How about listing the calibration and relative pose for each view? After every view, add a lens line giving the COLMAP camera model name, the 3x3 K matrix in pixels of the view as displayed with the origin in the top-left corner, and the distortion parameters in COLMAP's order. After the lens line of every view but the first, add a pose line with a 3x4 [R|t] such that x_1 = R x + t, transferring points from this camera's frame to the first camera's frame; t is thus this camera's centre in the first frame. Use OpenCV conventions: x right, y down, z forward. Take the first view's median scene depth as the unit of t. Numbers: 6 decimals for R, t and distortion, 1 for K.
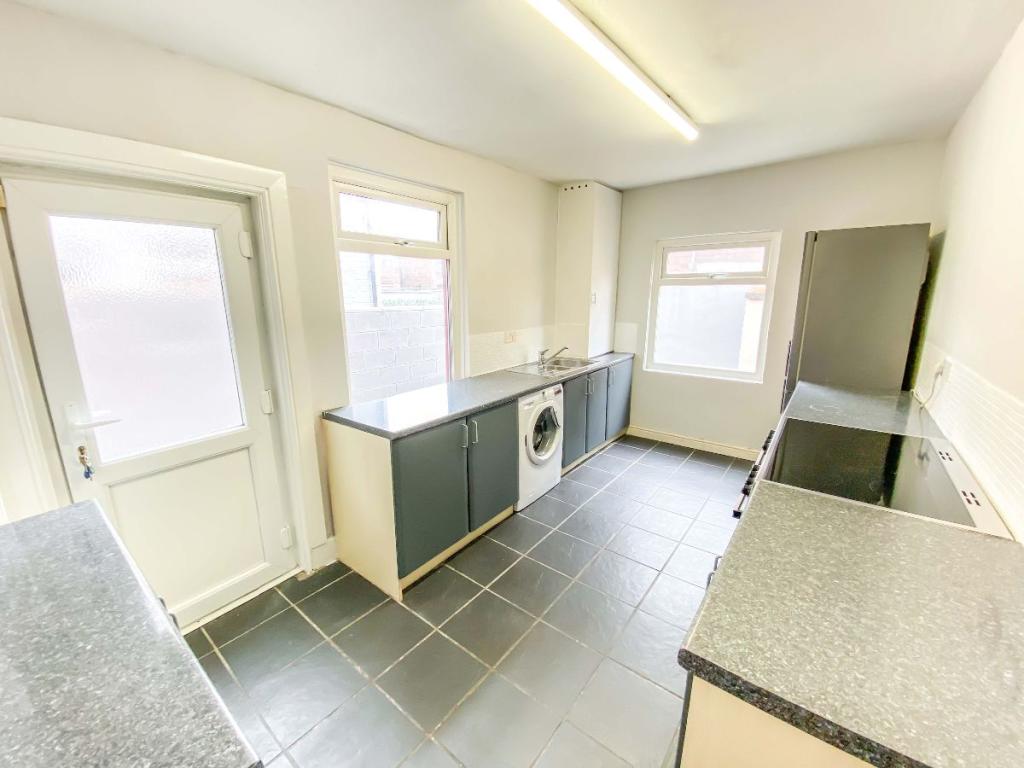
lens RADIAL K [[417.1, 0, 510.0], [0, 417.1, 385.4], [0, 0, 1]] dist [0.031054, -0.026112]
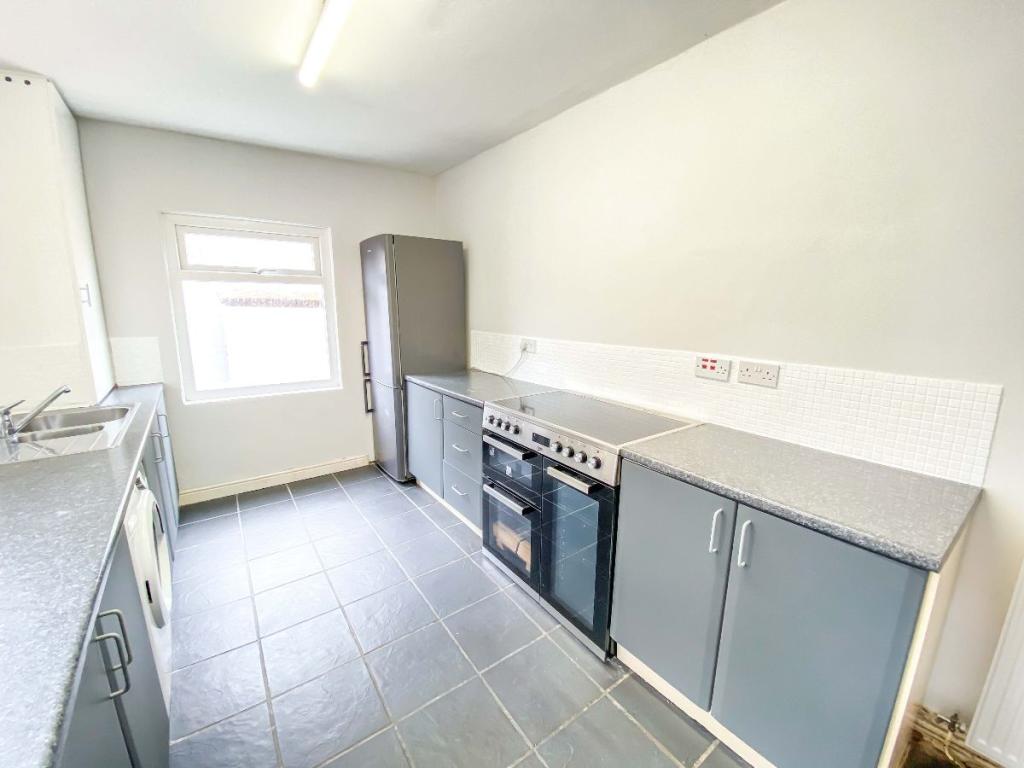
lens RADIAL K [[417.1, 0, 510.0], [0, 417.1, 385.4], [0, 0, 1]] dist [0.031054, -0.026112]
pose [[0.274933, -0.175991, 0.945219, -0.181684], [0.202929, 0.971580, 0.121874, -0.046067], [-0.939804, 0.158305, 0.302833, 0.324881]]
